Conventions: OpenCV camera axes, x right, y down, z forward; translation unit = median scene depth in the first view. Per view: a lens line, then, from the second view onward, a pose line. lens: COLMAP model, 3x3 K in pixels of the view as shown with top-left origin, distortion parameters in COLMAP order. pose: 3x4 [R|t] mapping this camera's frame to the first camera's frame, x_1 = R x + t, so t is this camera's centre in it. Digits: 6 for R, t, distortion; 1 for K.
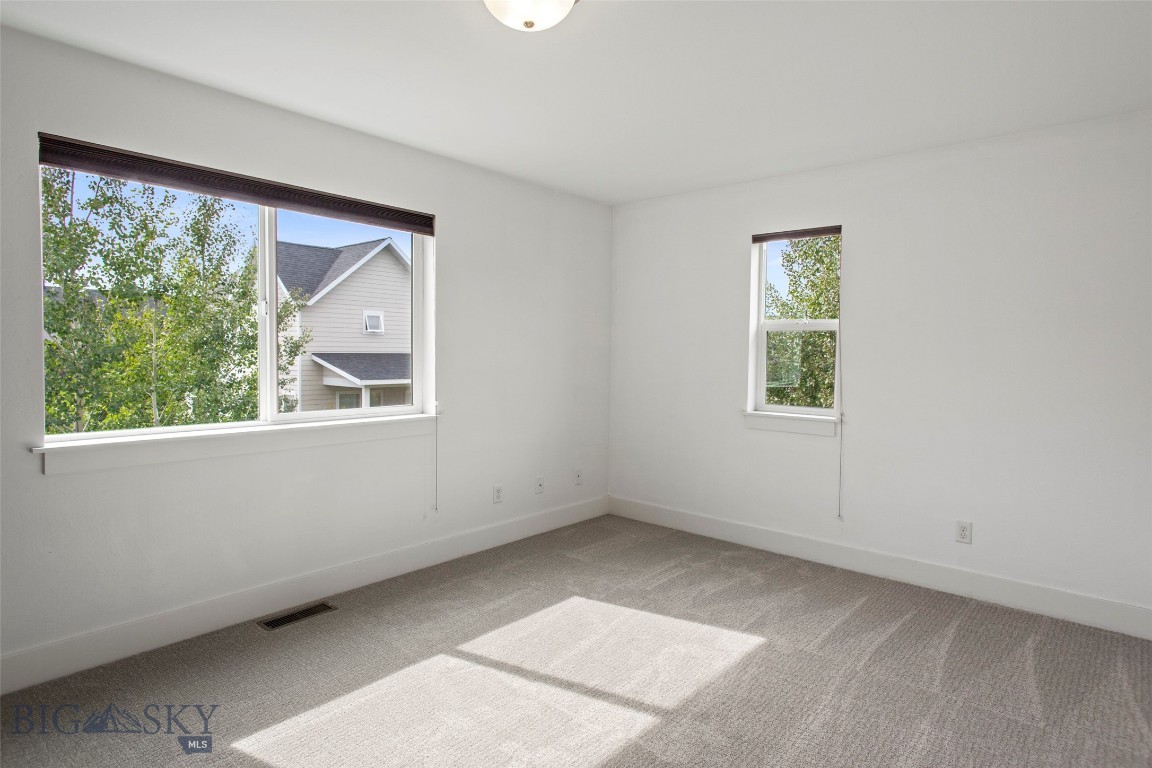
lens RADIAL K [[643.5, 0, 578.2], [0, 643.5, 379.6], [0, 0, 1]] dist [0.018757, -0.004355]
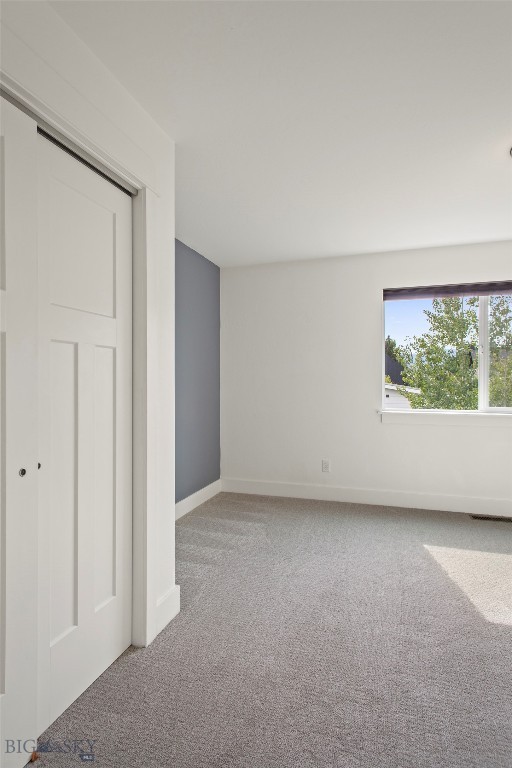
lens RADIAL K [[429.0, 0, 256.6], [0, 429.0, 382.7], [0, 0, 1]] dist [0.018757, -0.004355]
pose [[0.409148, -0.008094, -0.912432, 0.419977], [-0.036589, 0.999011, -0.025269, 0.043298], [0.911734, 0.043724, 0.408447, -0.108877]]
